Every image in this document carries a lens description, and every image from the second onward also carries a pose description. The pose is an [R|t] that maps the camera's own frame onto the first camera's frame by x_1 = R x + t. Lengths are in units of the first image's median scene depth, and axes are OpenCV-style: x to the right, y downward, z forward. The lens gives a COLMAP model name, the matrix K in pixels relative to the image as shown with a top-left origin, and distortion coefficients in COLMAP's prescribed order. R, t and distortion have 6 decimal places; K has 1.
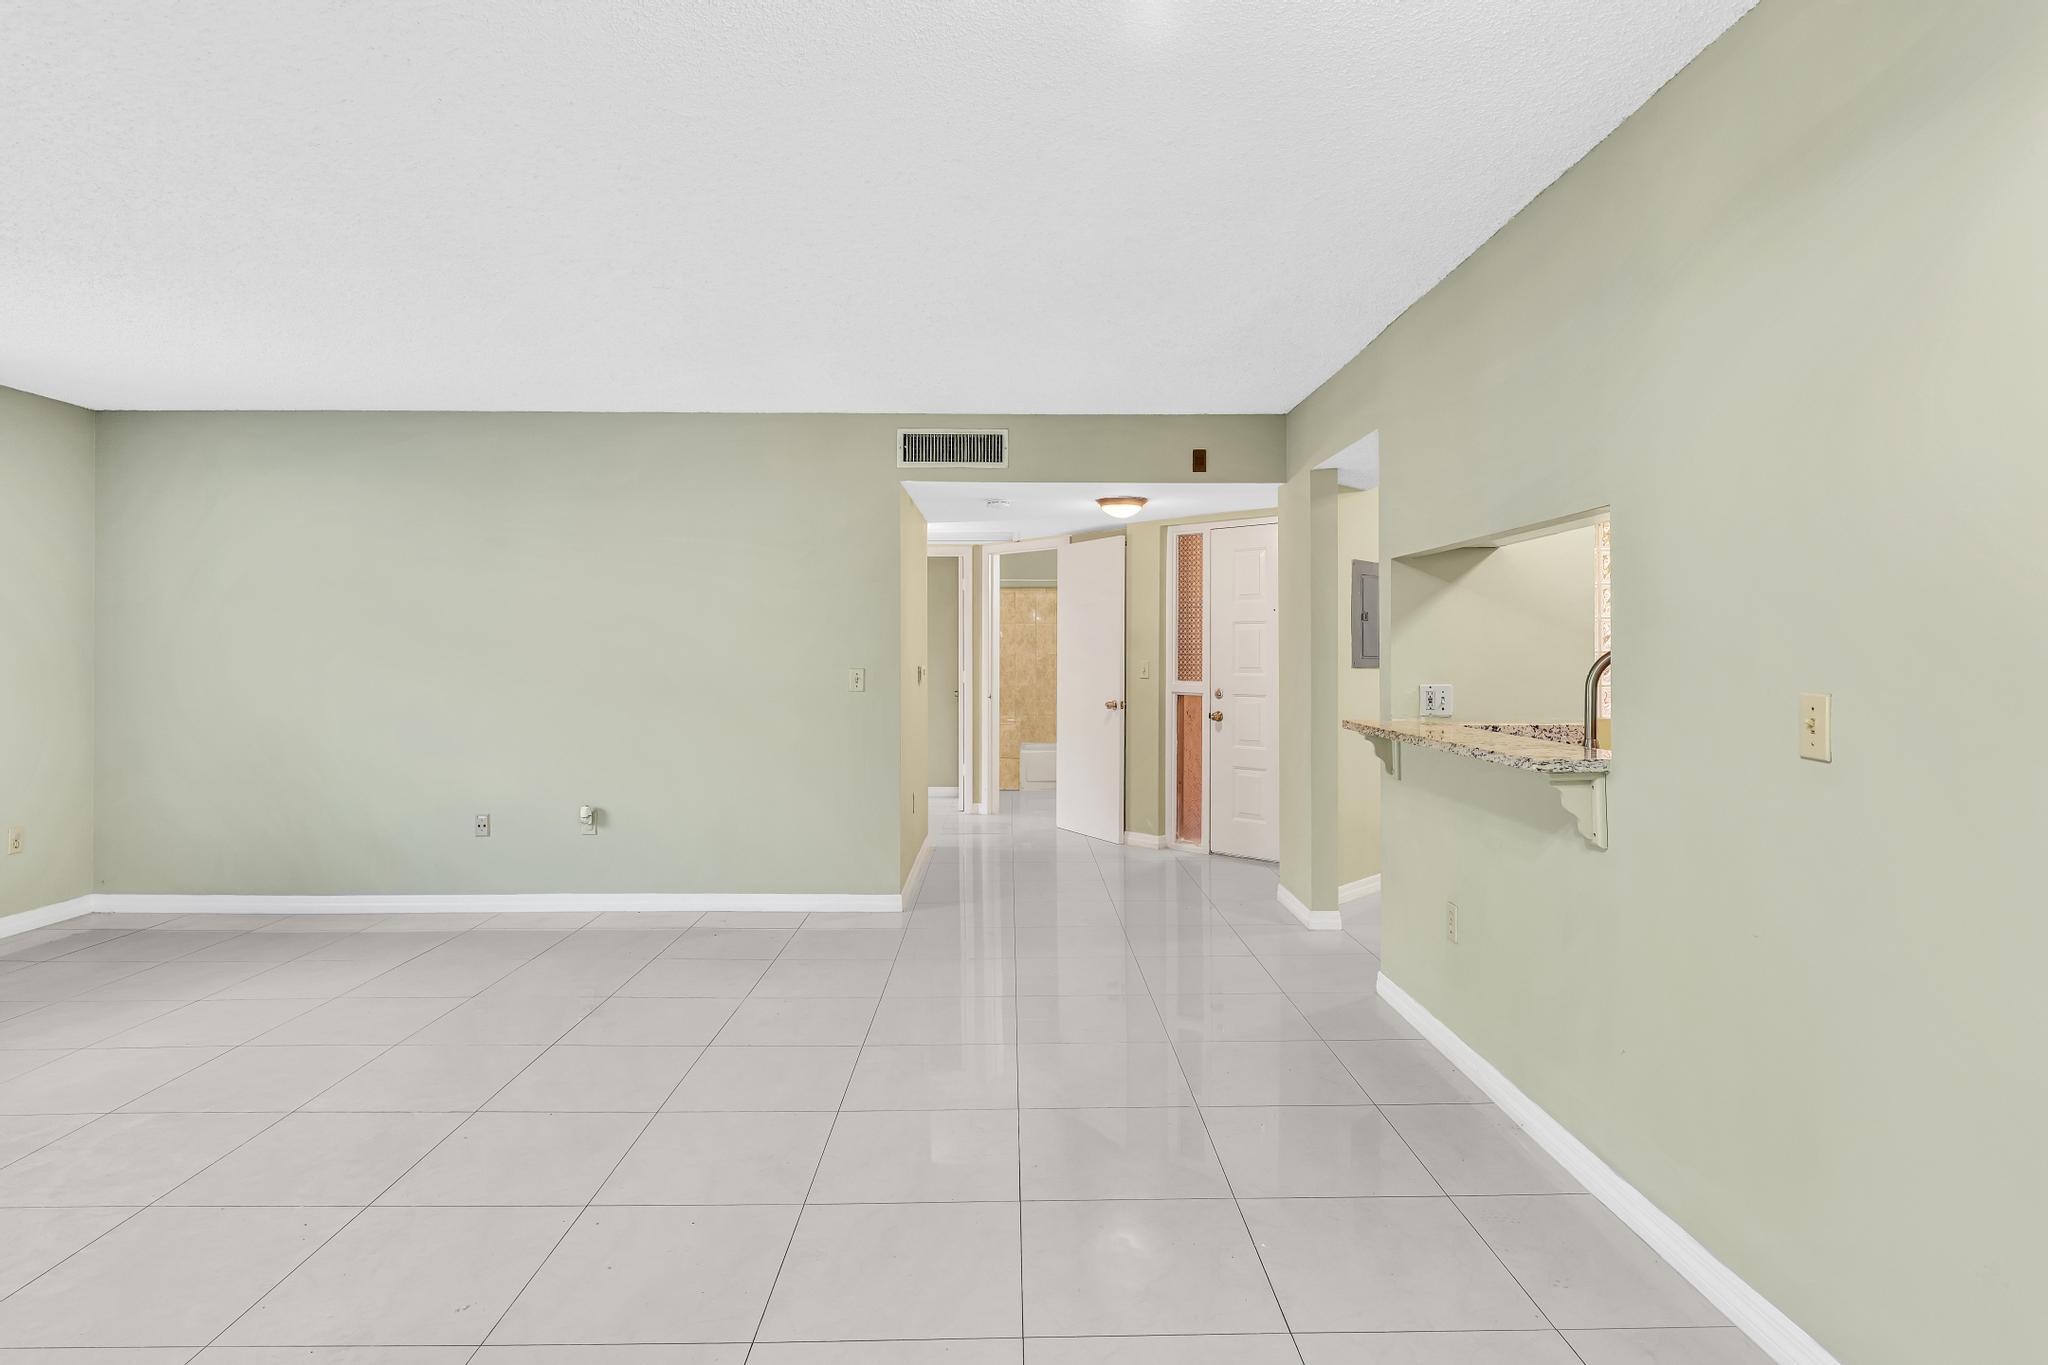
lens RADIAL K [[953.6, 0, 1023.3], [0, 953.6, 675.3], [0, 0, 1]] dist [0.000854, 0.001241]
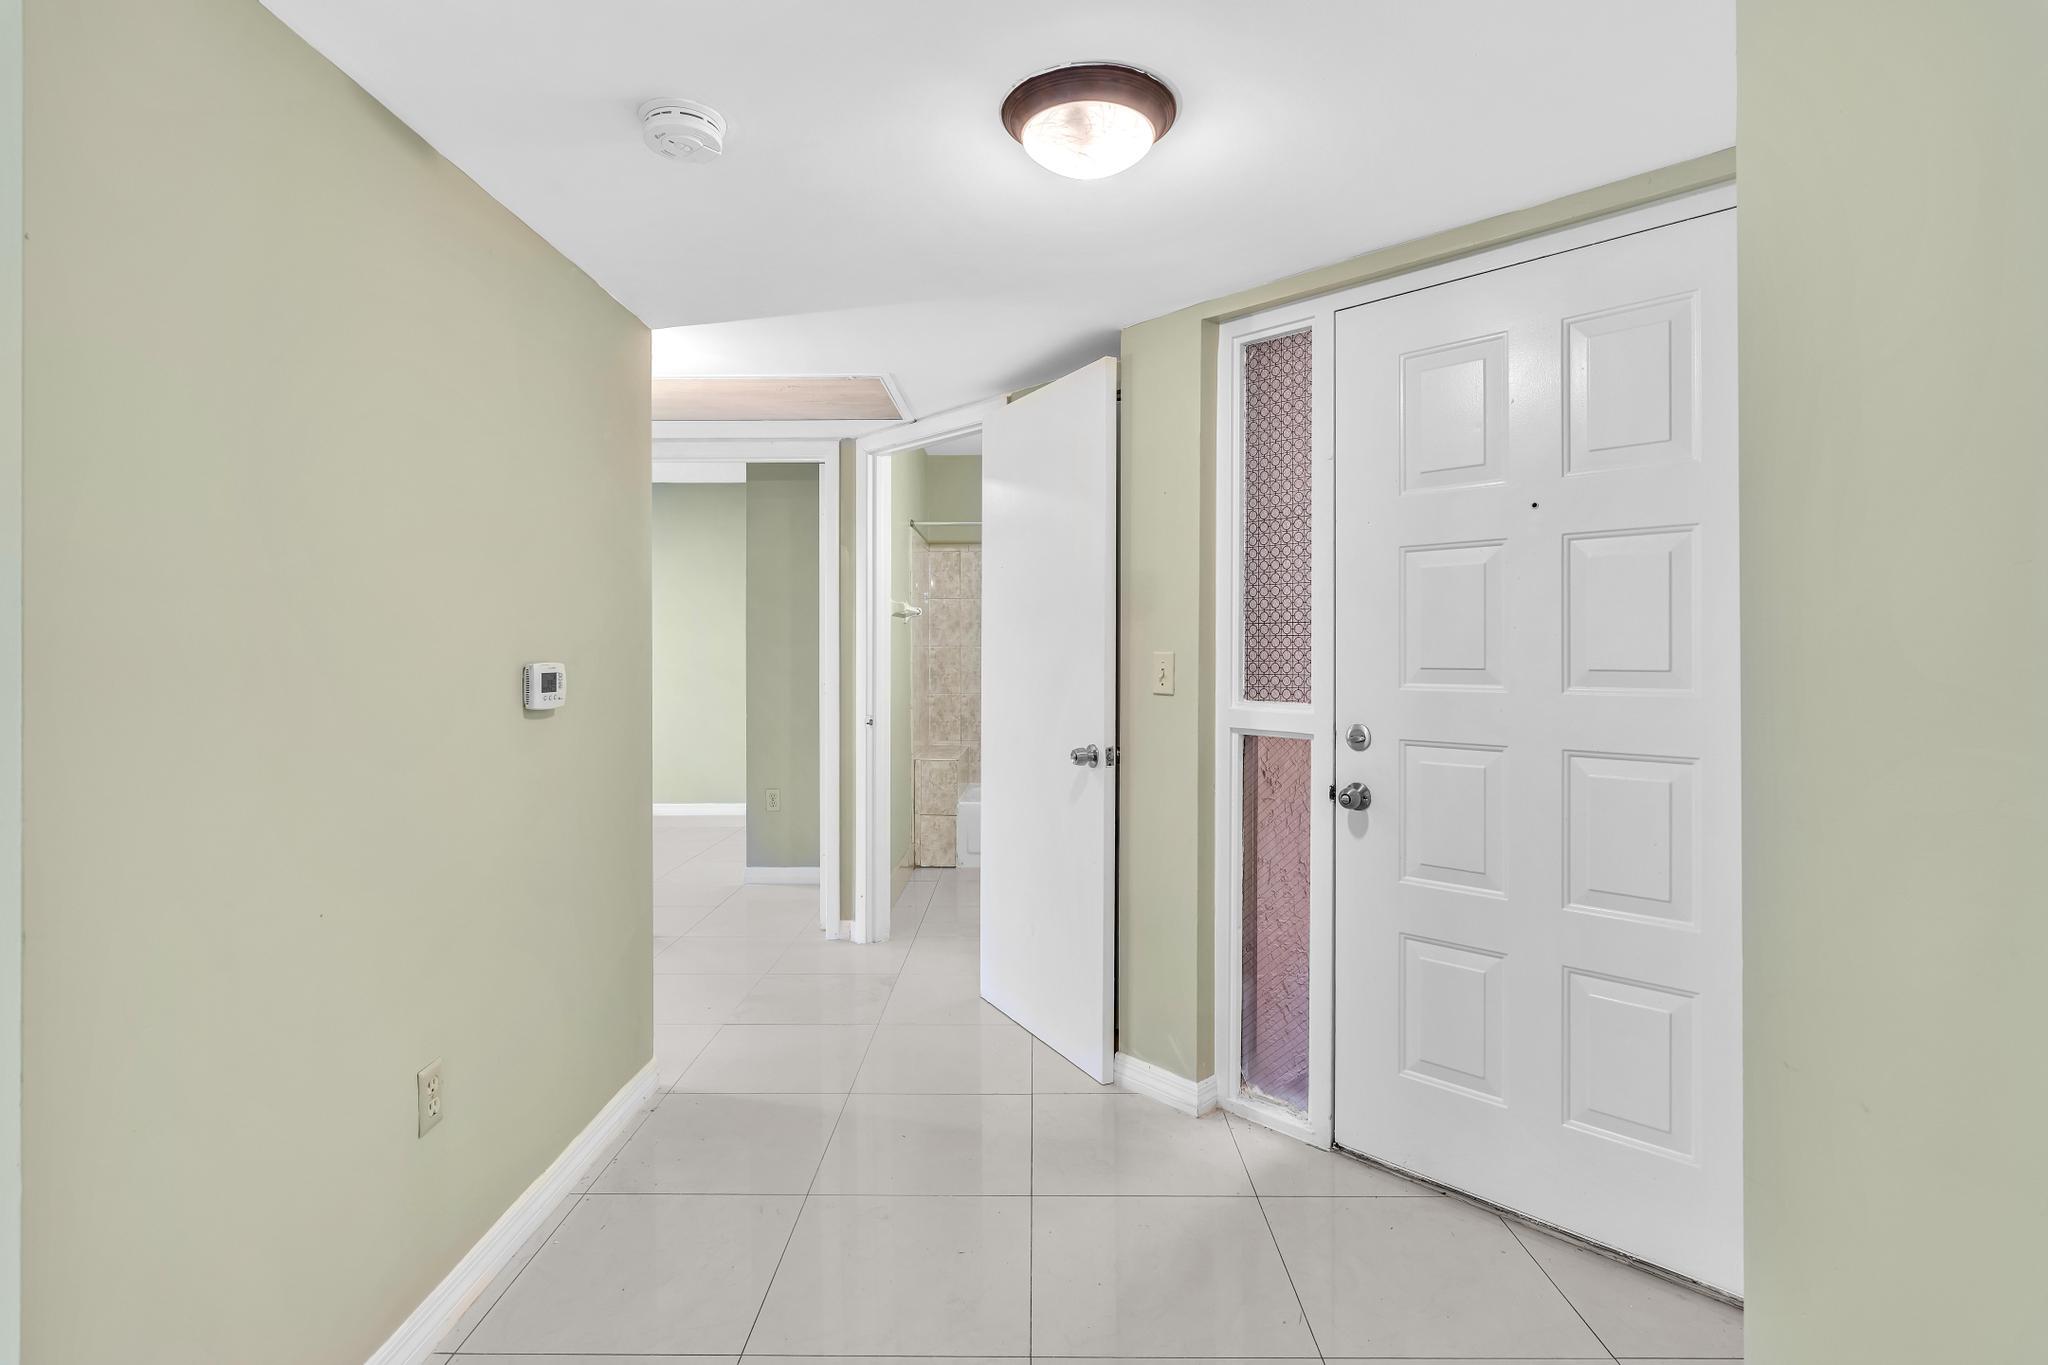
lens RADIAL K [[953.6, 0, 1026.4], [0, 953.6, 670.4], [0, 0, 1]] dist [0.000854, 0.001241]
pose [[0.999930, 0.001265, -0.011723, 0.073051], [-0.001310, 0.999991, -0.003911, -0.005469], [0.011718, 0.003926, 0.999924, 0.589637]]
